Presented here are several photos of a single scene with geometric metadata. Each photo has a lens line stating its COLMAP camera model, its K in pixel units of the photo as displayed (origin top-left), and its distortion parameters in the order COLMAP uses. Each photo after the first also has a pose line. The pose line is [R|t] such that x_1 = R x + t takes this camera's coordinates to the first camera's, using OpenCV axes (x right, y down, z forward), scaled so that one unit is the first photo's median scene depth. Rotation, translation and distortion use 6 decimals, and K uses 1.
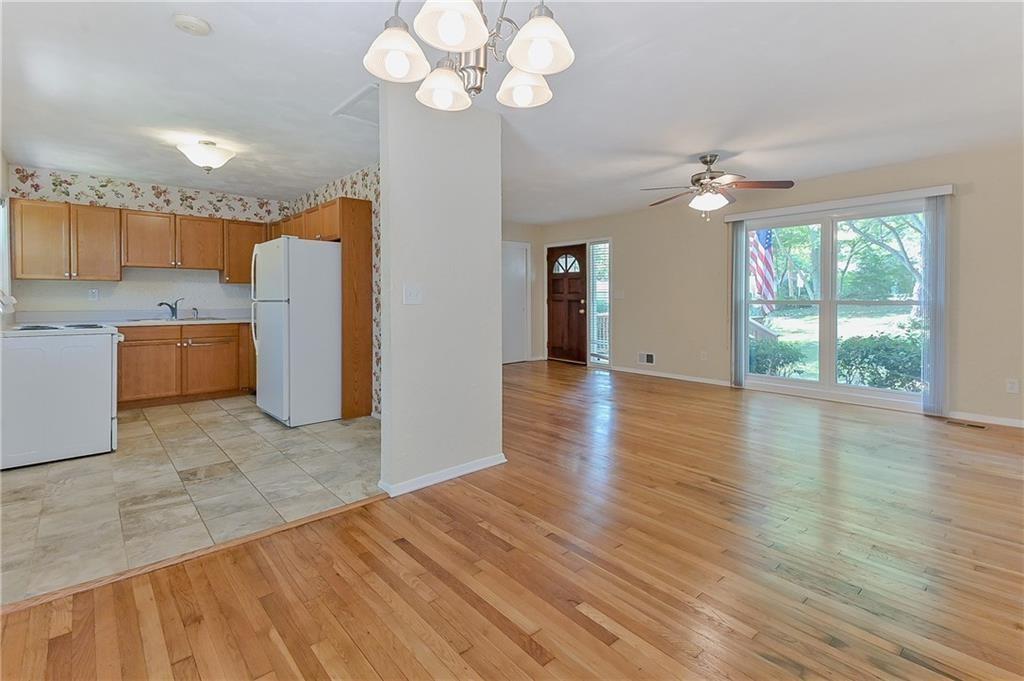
lens RADIAL K [[485.1, 0, 512.2], [0, 485.1, 301.0], [0, 0, 1]] dist [0.053989, -0.019144]
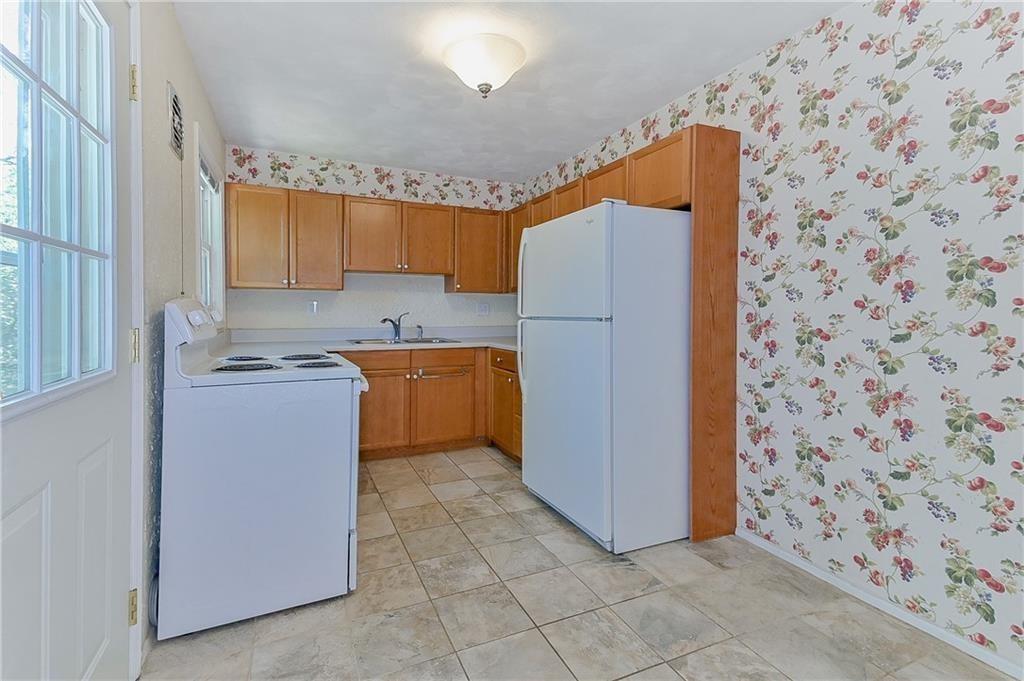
lens RADIAL K [[485.1, 0, 516.0], [0, 485.1, 304.8], [0, 0, 1]] dist [0.053989, -0.019144]
pose [[0.960232, -0.003810, -0.279178, -0.354116], [-0.001338, 0.999833, -0.018249, -0.005056], [0.279200, 0.017897, 0.960066, 0.392398]]
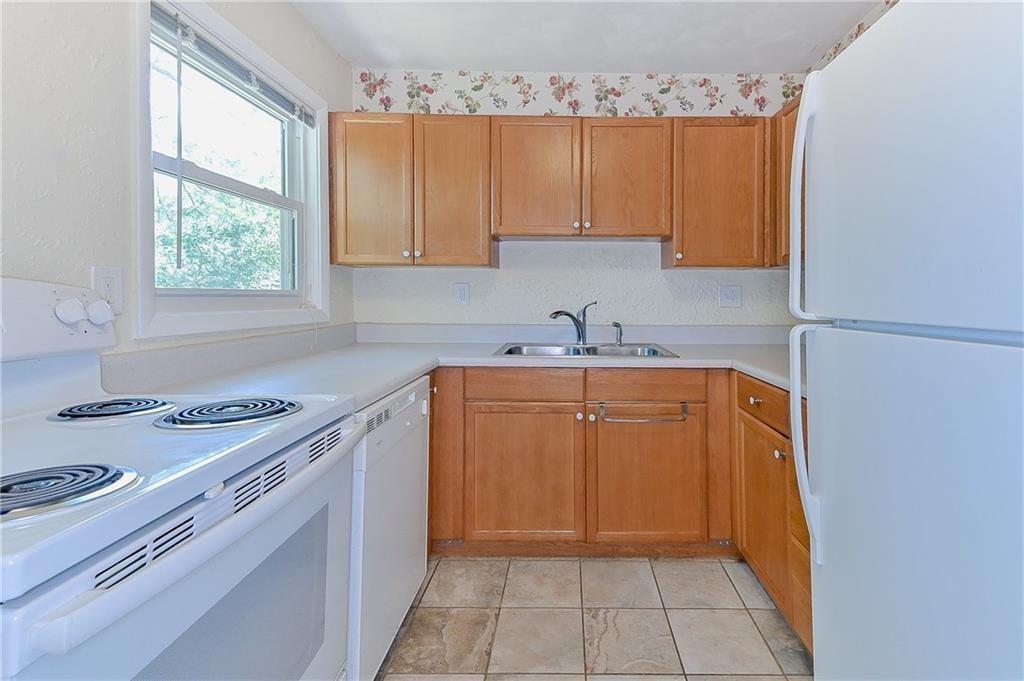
lens RADIAL K [[485.1, 0, 574.5], [0, 485.1, 280.7], [0, 0, 1]] dist [0.053989, -0.019144]
pose [[0.756403, -0.018768, -0.653836, -0.455997], [-0.007121, 0.999293, -0.036923, -0.009819], [0.654067, 0.032585, 0.755735, 0.764899]]
